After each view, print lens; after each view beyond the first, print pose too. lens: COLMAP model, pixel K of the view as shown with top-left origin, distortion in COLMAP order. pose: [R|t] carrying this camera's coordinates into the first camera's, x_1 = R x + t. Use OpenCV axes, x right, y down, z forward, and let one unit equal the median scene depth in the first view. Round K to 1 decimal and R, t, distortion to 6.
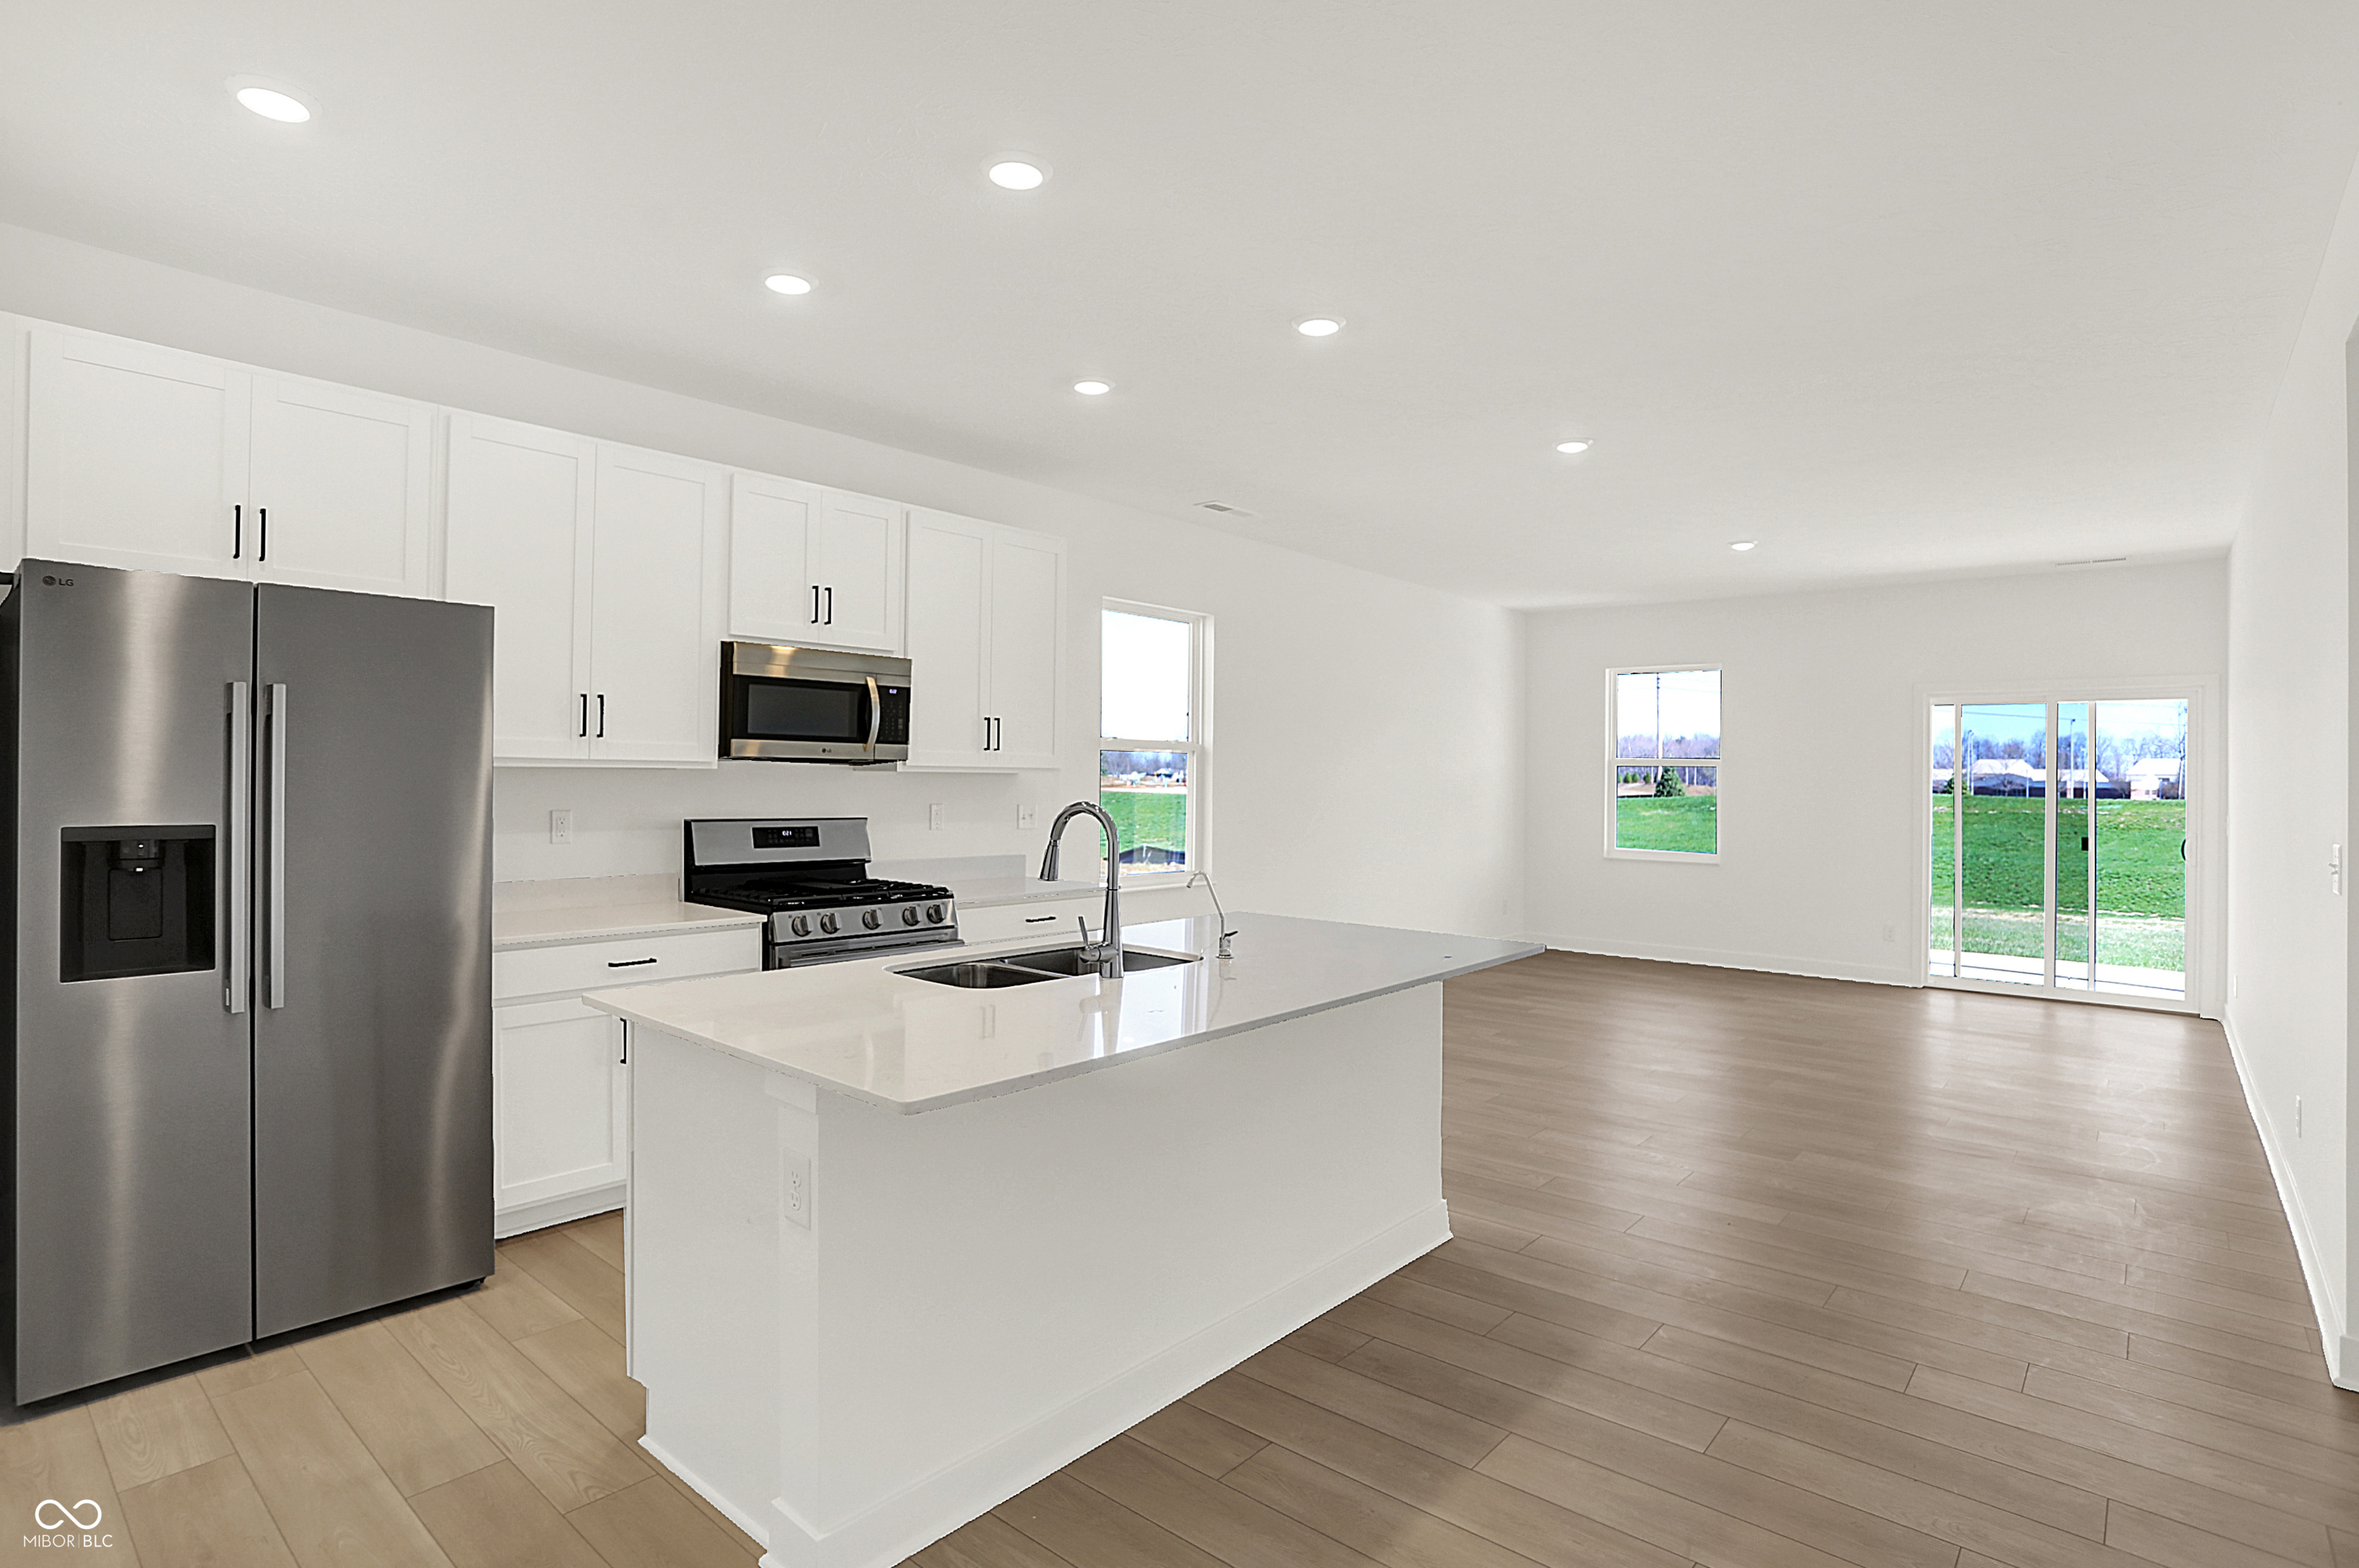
lens RADIAL K [[1179.1, 0, 1190.9], [0, 1179.1, 784.3], [0, 0, 1]] dist [-0.037944, 0.006234]
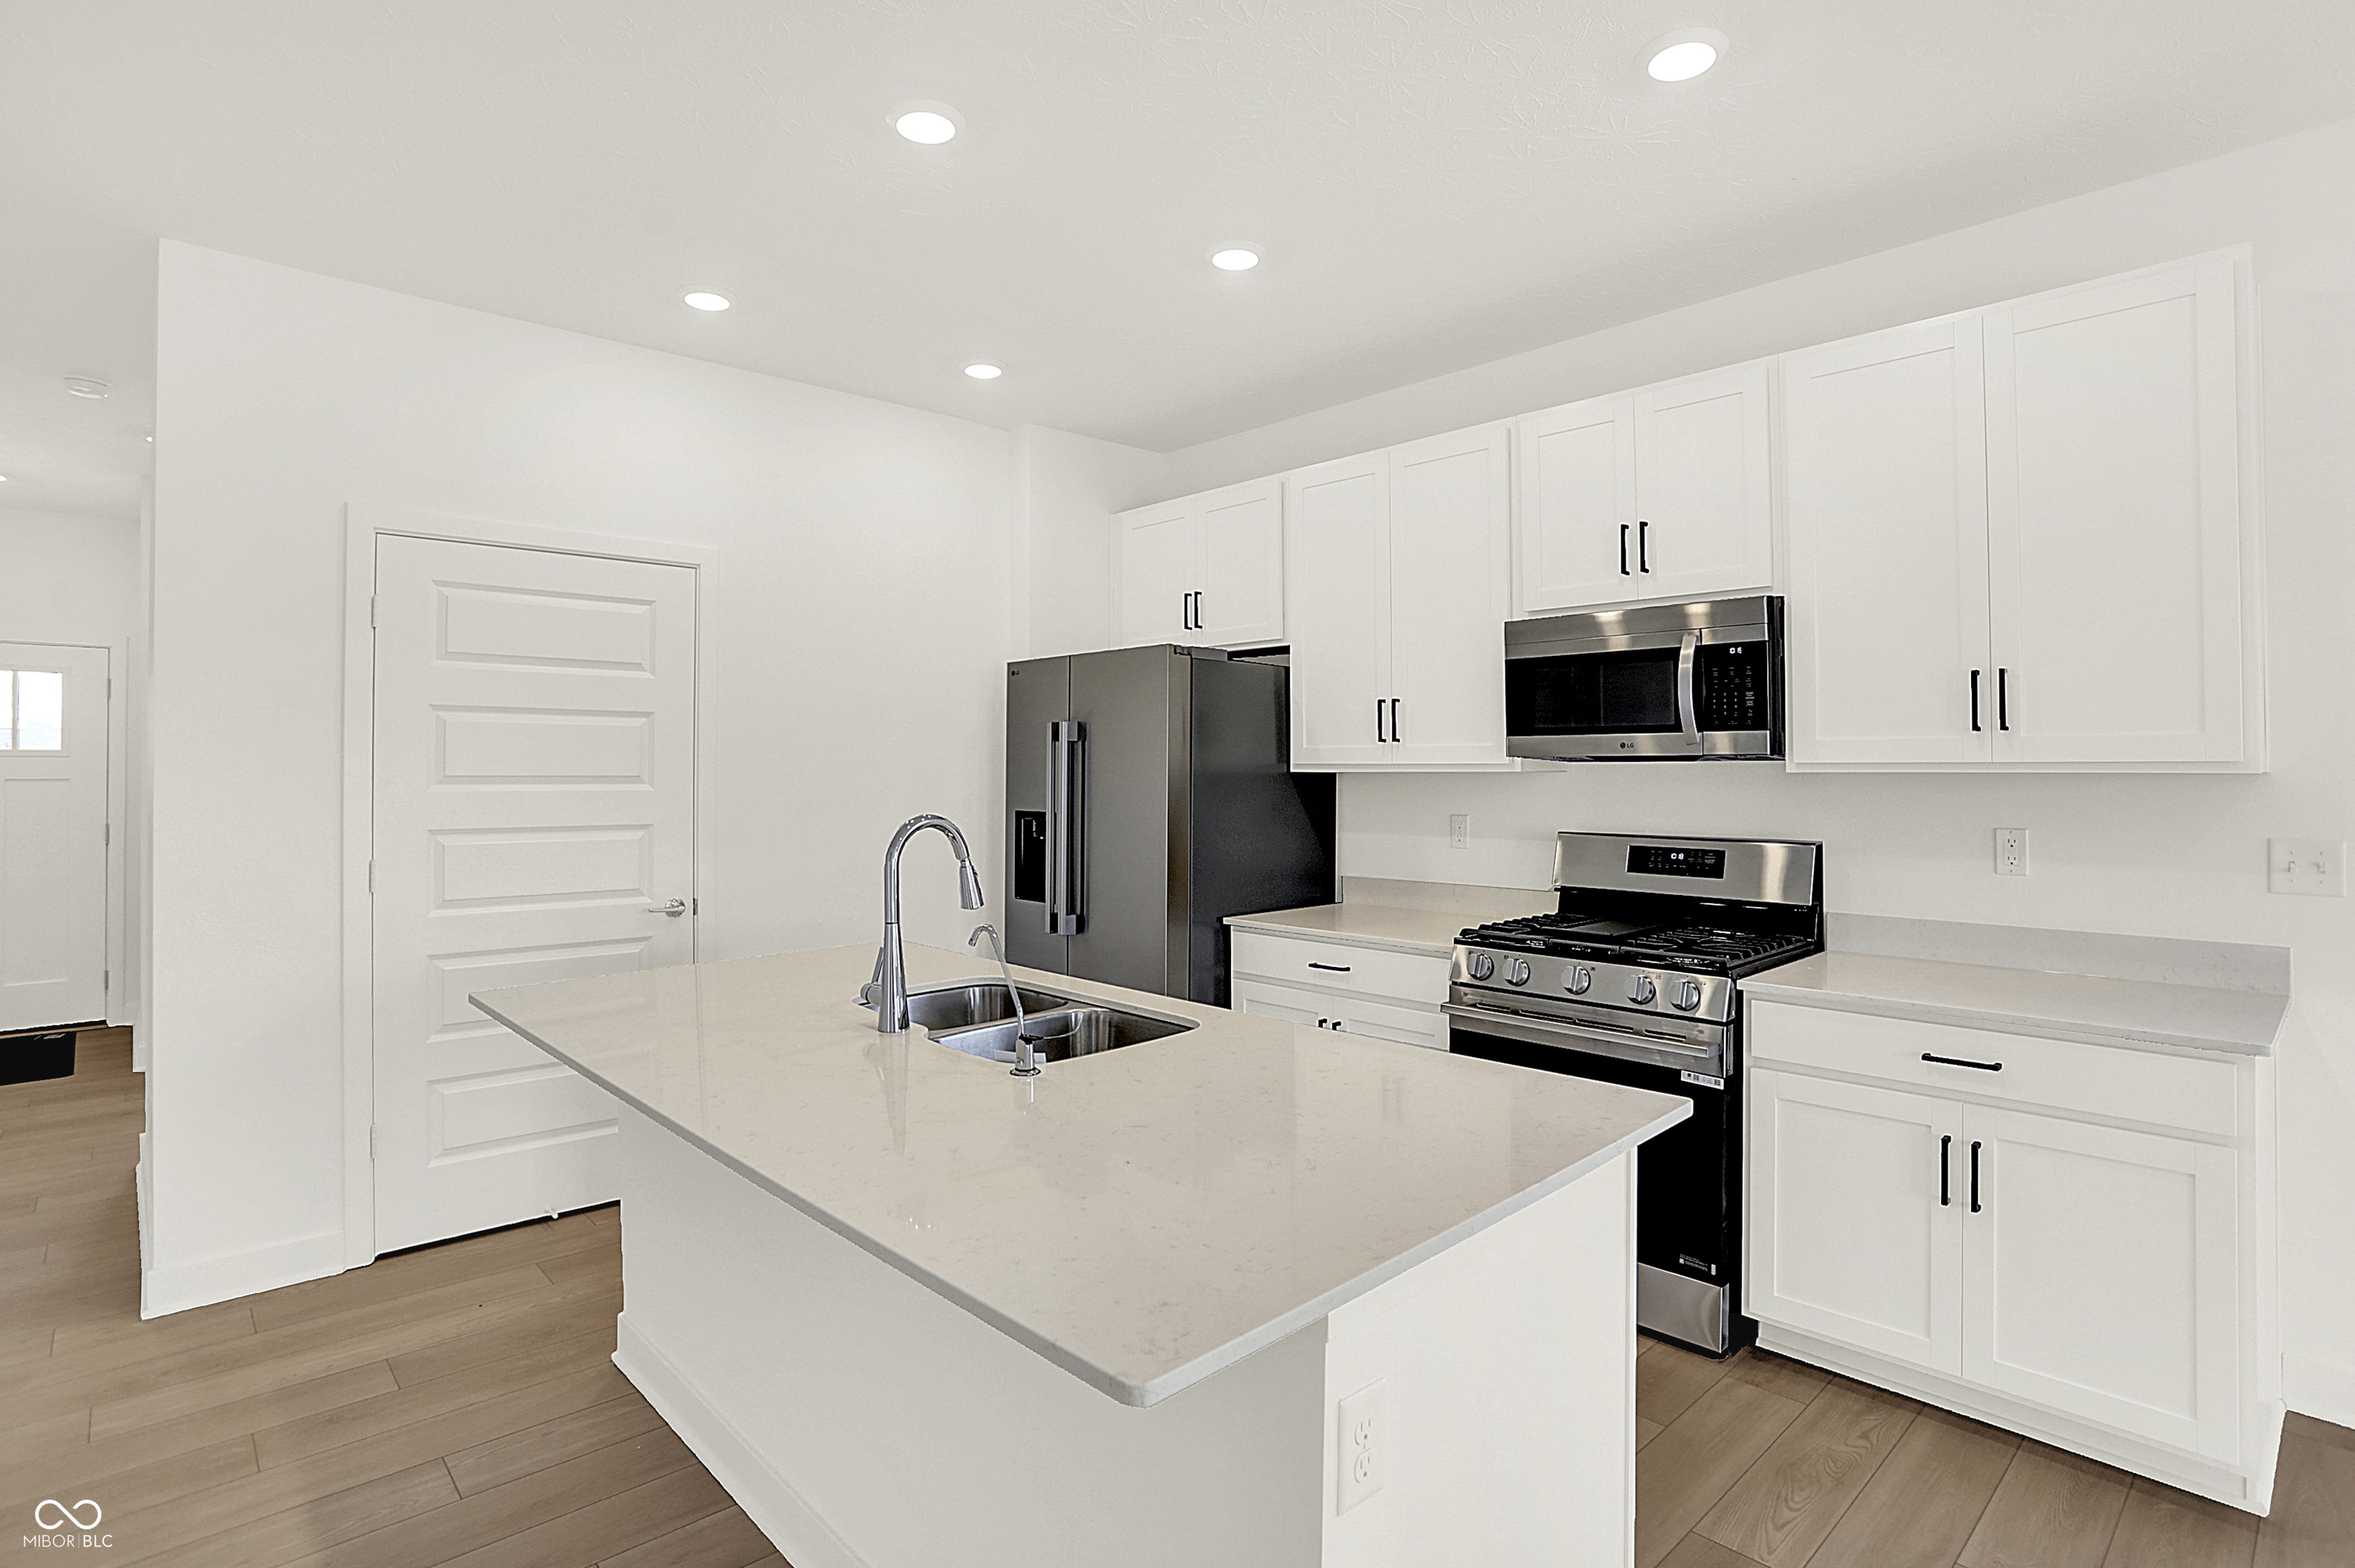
lens RADIAL K [[1177.0, 0, 1161.9], [0, 1177.0, 764.3], [0, 0, 1]] dist [-0.037944, 0.006234]
pose [[-0.099685, -0.014293, -0.994916, 0.430462], [-0.005961, 0.999887, -0.013767, -0.004762], [0.995001, 0.004558, -0.099759, 0.753481]]
